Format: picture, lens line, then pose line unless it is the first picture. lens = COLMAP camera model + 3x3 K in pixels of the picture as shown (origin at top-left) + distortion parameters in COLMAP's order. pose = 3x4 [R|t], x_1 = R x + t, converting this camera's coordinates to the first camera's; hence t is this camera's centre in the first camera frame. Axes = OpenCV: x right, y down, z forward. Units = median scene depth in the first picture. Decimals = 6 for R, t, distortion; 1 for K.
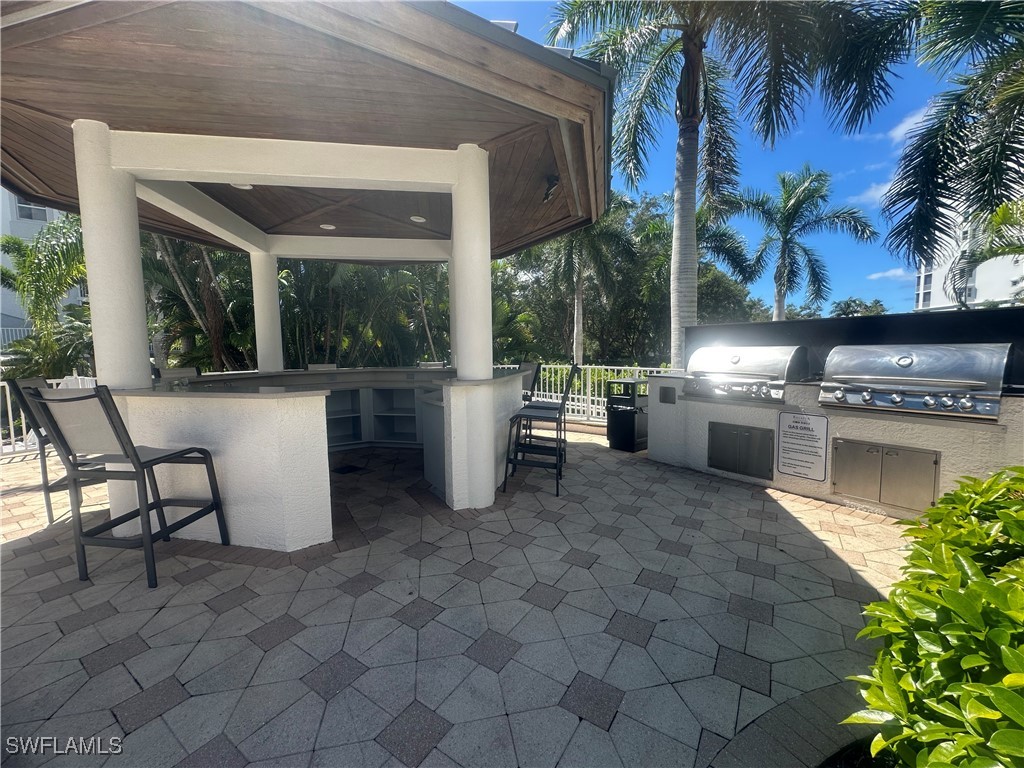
lens RADIAL K [[414.0, 0, 512.5], [0, 414.0, 382.6], [0, 0, 1]] dist [0.000289, 0.000108]
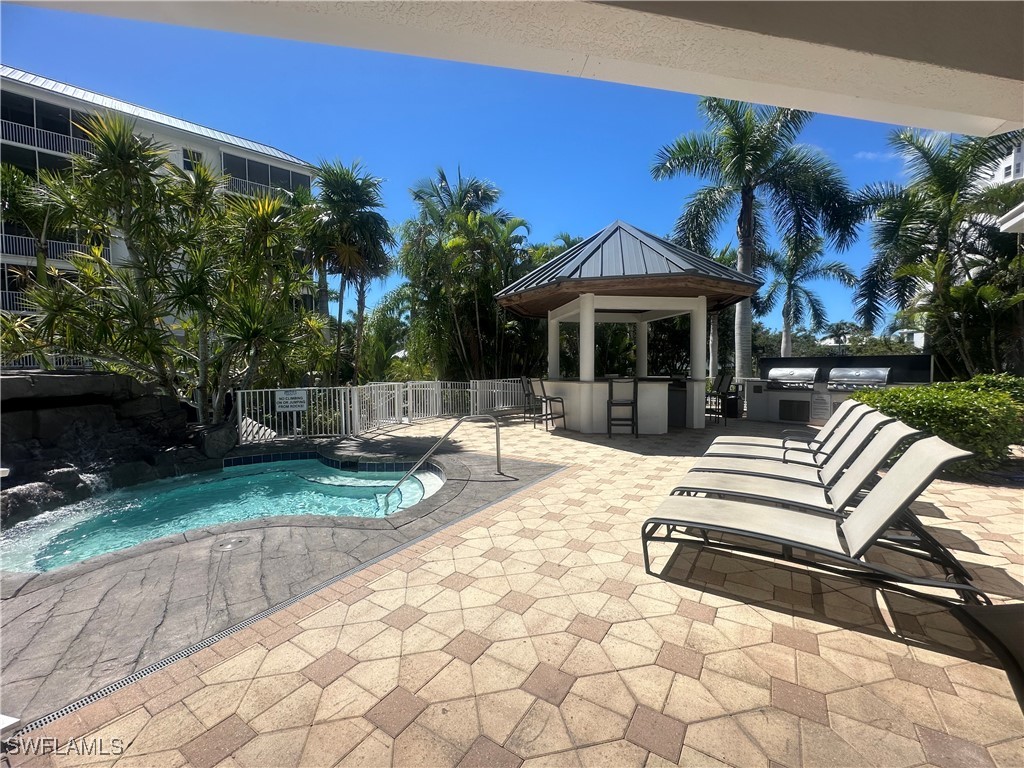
lens RADIAL K [[414.0, 0, 511.7], [0, 414.0, 385.8], [0, 0, 1]] dist [0.000289, 0.000108]
pose [[0.999973, 0.002005, 0.007006, -1.163814], [-0.001764, 0.999415, -0.034163, 0.107986], [-0.007070, 0.034150, 0.999392, -1.464438]]
